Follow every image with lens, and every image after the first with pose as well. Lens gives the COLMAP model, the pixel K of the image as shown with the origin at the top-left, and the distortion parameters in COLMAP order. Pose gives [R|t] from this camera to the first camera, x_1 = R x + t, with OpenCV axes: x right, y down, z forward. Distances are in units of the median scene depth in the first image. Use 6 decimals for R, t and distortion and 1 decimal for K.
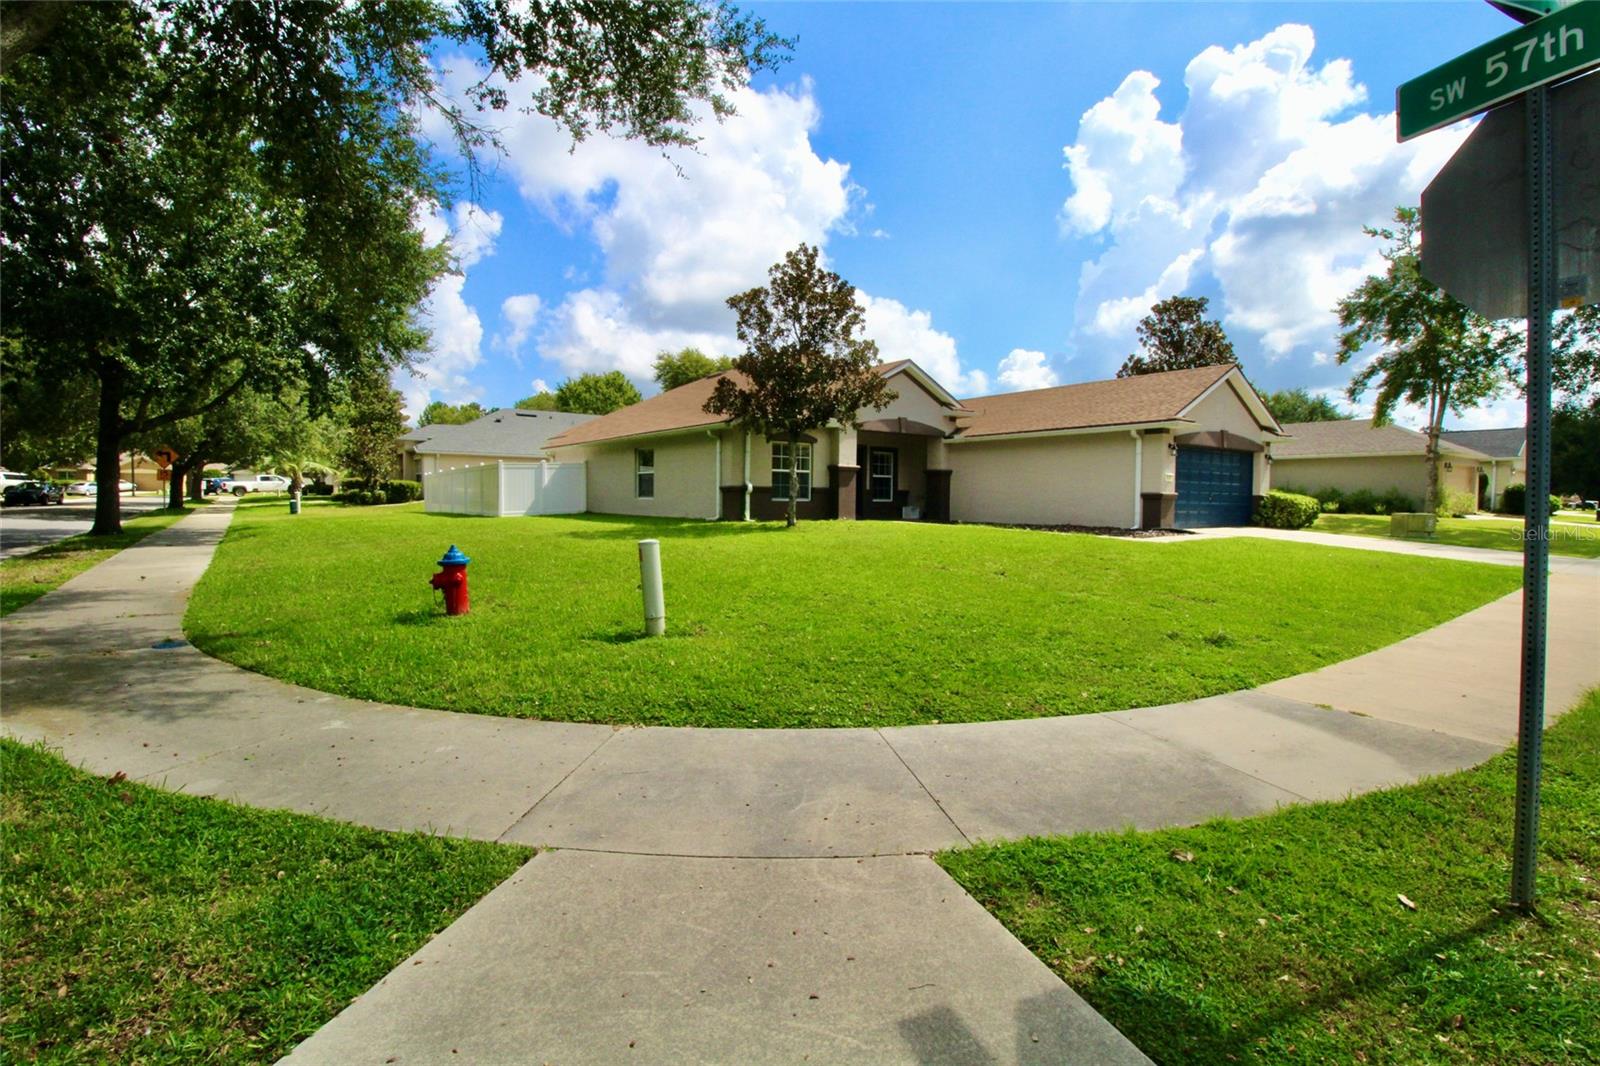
lens RADIAL K [[740.1, 0, 801.2], [0, 740.1, 520.5], [0, 0, 1]] dist [0.000323, -0.013254]
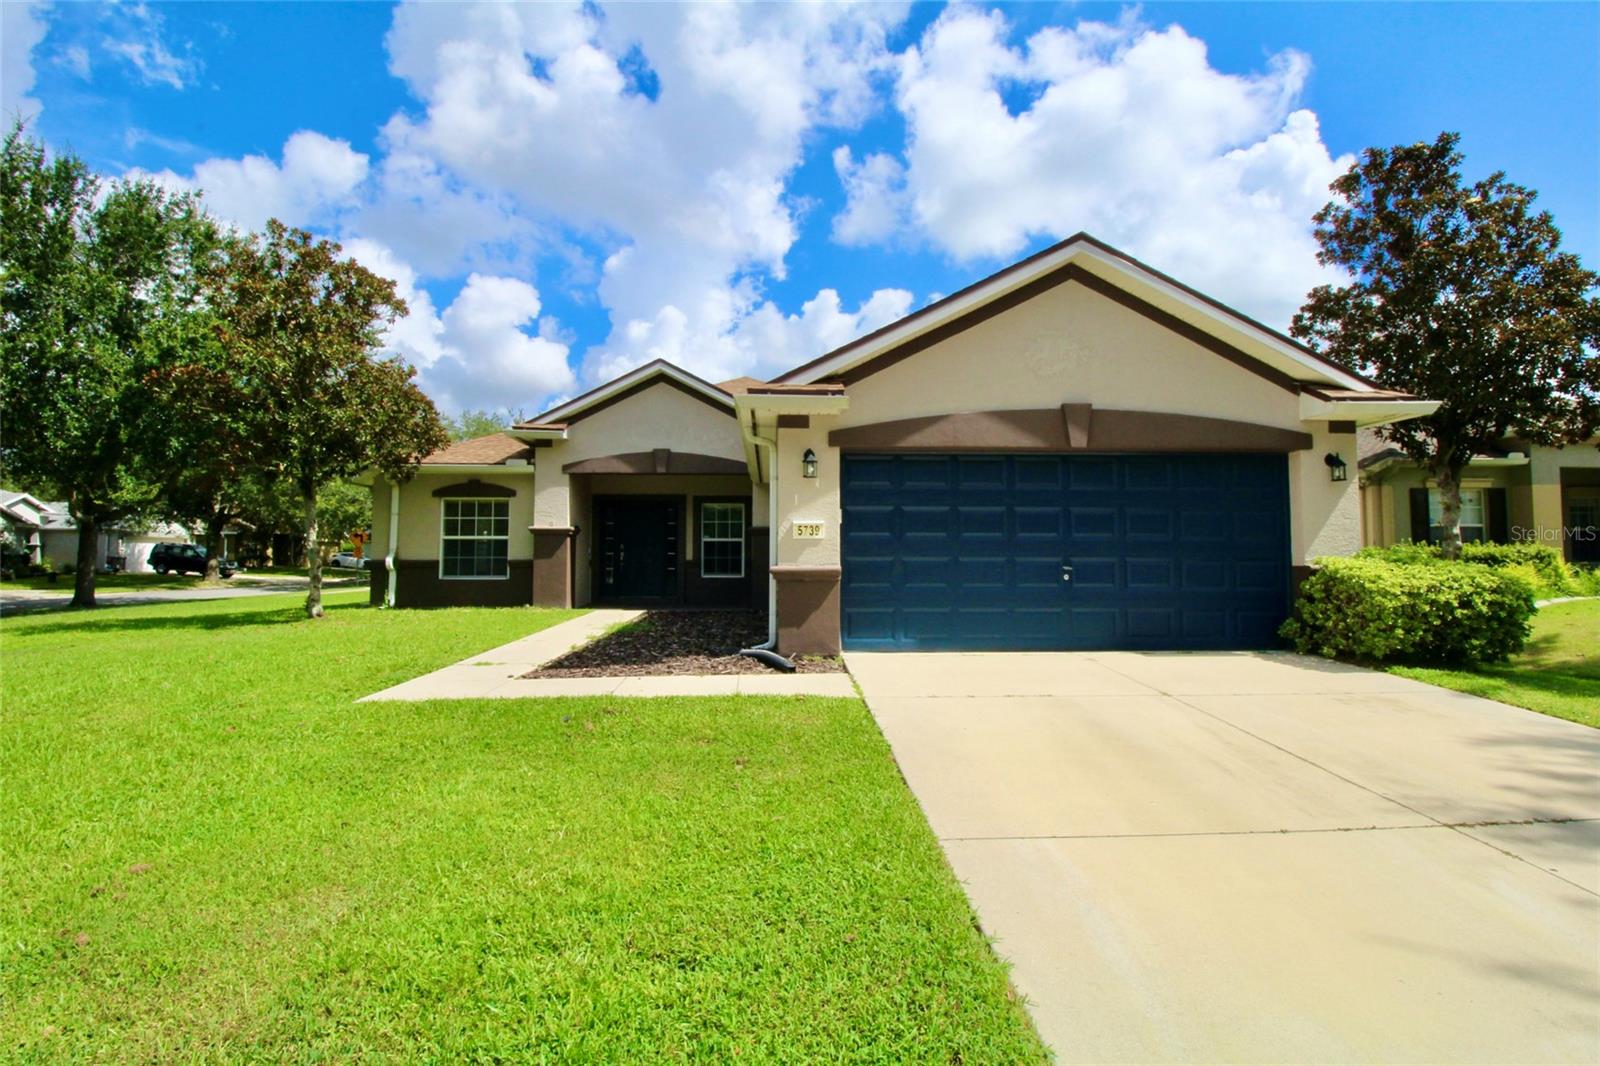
lens RADIAL K [[757.5, 0, 800.8], [0, 757.5, 518.6], [0, 0, 1]] dist [0.000779, -0.013681]
pose [[0.827223, -0.042060, -0.560297, 0.629549], [-0.008688, 0.996118, -0.087603, -0.022541], [0.561806, 0.077335, 0.823646, 0.549818]]
